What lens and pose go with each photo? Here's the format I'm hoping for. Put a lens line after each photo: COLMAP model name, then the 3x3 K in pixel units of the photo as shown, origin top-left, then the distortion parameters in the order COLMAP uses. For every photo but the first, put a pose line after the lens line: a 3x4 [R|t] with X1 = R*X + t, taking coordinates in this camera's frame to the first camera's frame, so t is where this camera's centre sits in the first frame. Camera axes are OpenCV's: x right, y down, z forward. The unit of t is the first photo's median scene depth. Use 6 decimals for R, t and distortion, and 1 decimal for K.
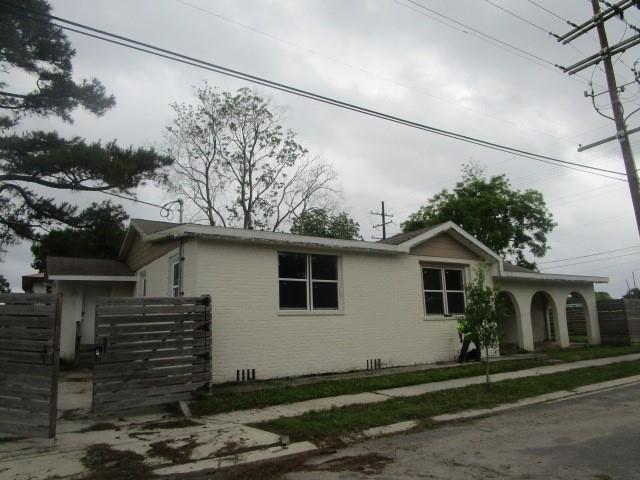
lens RADIAL K [[455.0, 0, 320.0], [0, 455.0, 240.0], [0, 0, 1]] dist [-0.026557, 0.003292]
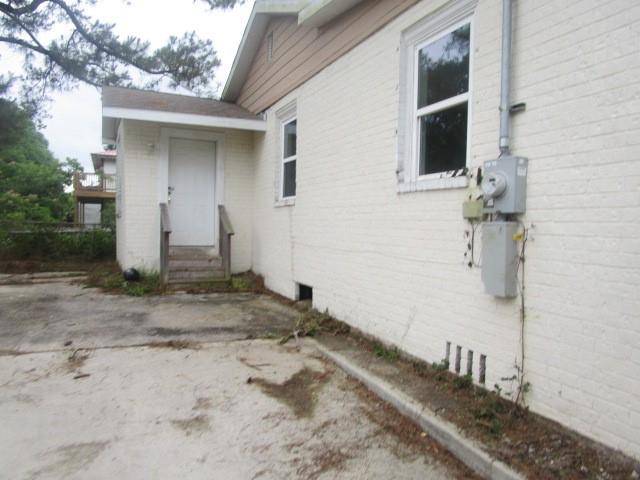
lens RADIAL K [[455.0, 0, 320.0], [0, 455.0, 240.0], [0, 0, 1]] dist [-0.026557, 0.003292]
pose [[0.989437, 0.048671, -0.136551, -0.184669], [-0.017719, 0.975495, 0.219309, 0.067571], [0.143879, -0.214573, 0.966052, 0.333440]]
